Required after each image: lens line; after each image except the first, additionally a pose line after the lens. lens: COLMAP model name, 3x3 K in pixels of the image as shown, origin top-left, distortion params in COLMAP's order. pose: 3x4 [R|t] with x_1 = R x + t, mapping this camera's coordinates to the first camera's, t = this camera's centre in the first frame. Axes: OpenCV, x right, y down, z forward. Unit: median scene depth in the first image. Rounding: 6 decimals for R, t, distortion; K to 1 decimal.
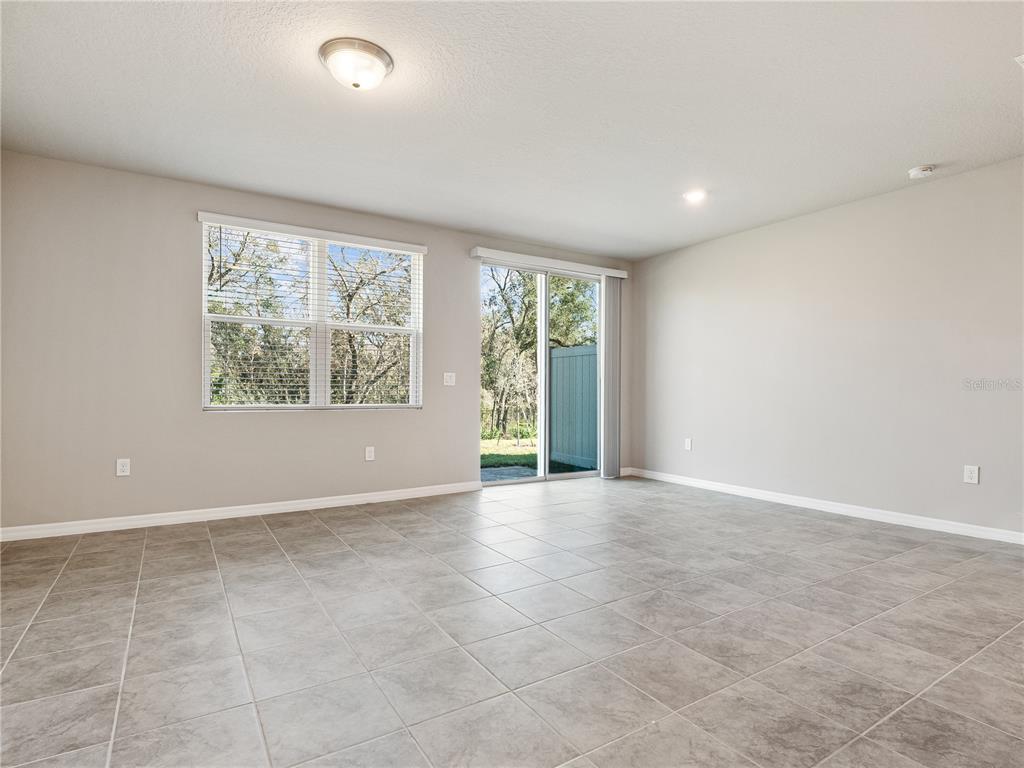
lens RADIAL K [[521.4, 0, 520.5], [0, 521.4, 395.0], [0, 0, 1]] dist [-0.007366, -0.000889]
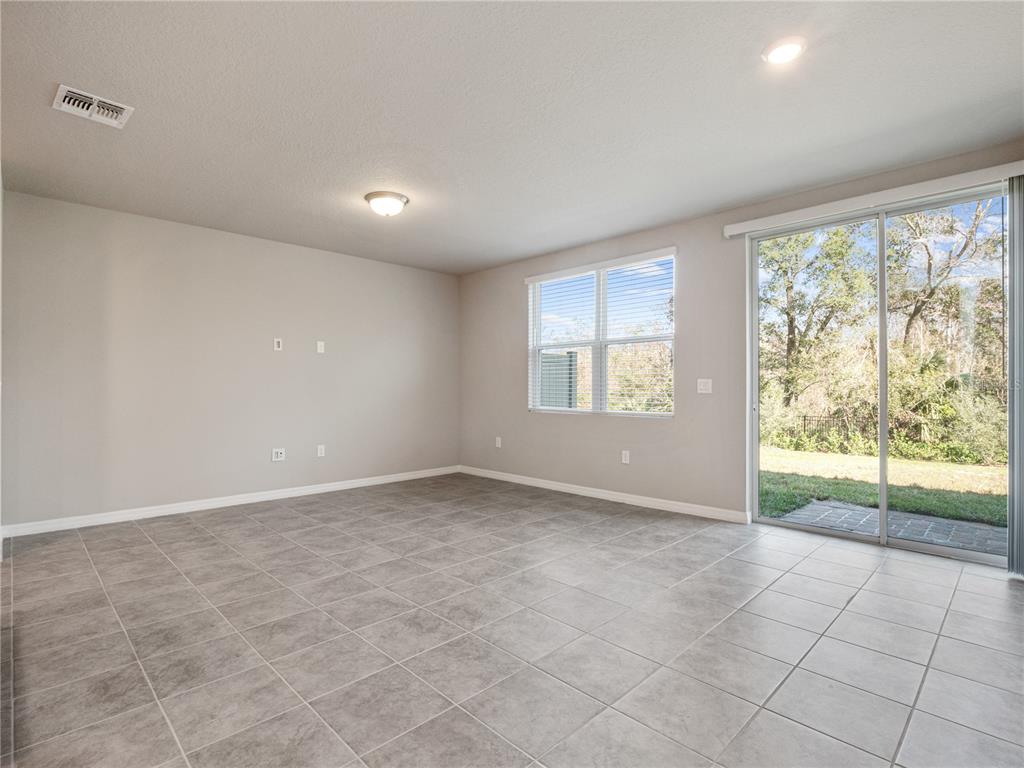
lens RADIAL K [[521.4, 0, 506.4], [0, 521.4, 386.4], [0, 0, 1]] dist [-0.007366, -0.000889]
pose [[0.207304, -0.009247, -0.978233, 1.181631], [-0.010426, 0.999878, -0.011661, -0.030285], [0.978221, 0.012616, 0.207183, 0.890491]]
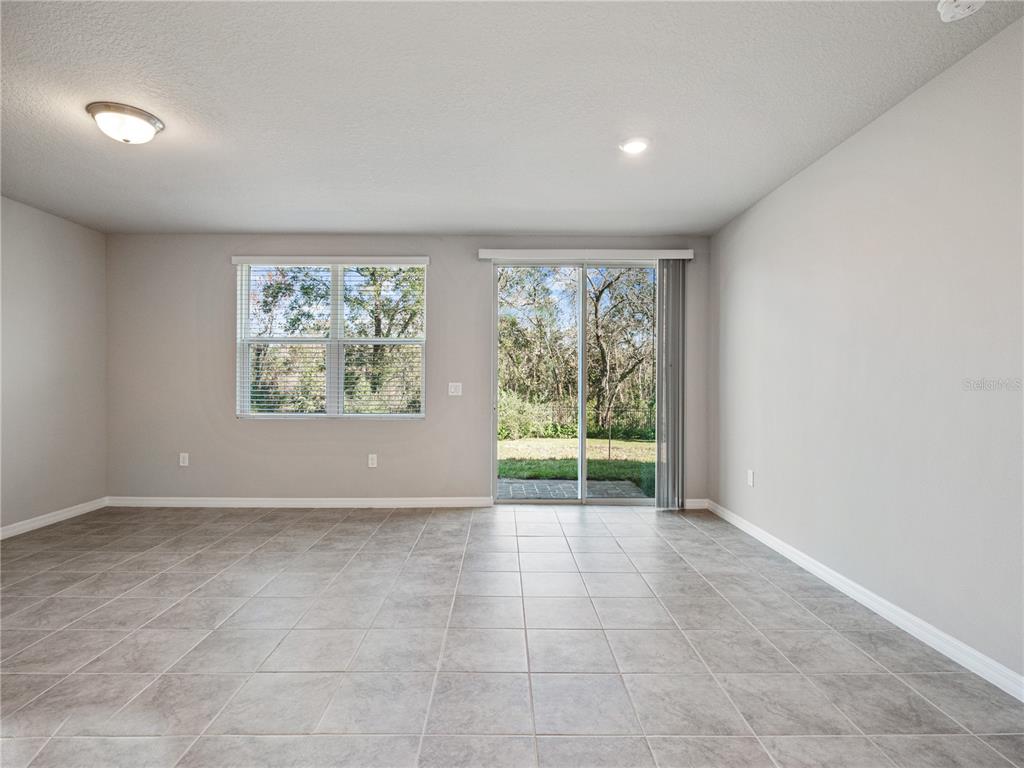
lens RADIAL K [[521.4, 0, 513.7], [0, 521.4, 372.6], [0, 0, 1]] dist [-0.007366, -0.000889]
pose [[0.851581, -0.013711, -0.524044, 0.844197], [-0.003331, 0.999496, -0.031564, -0.054873], [0.524213, 0.028625, 0.851106, 0.417918]]
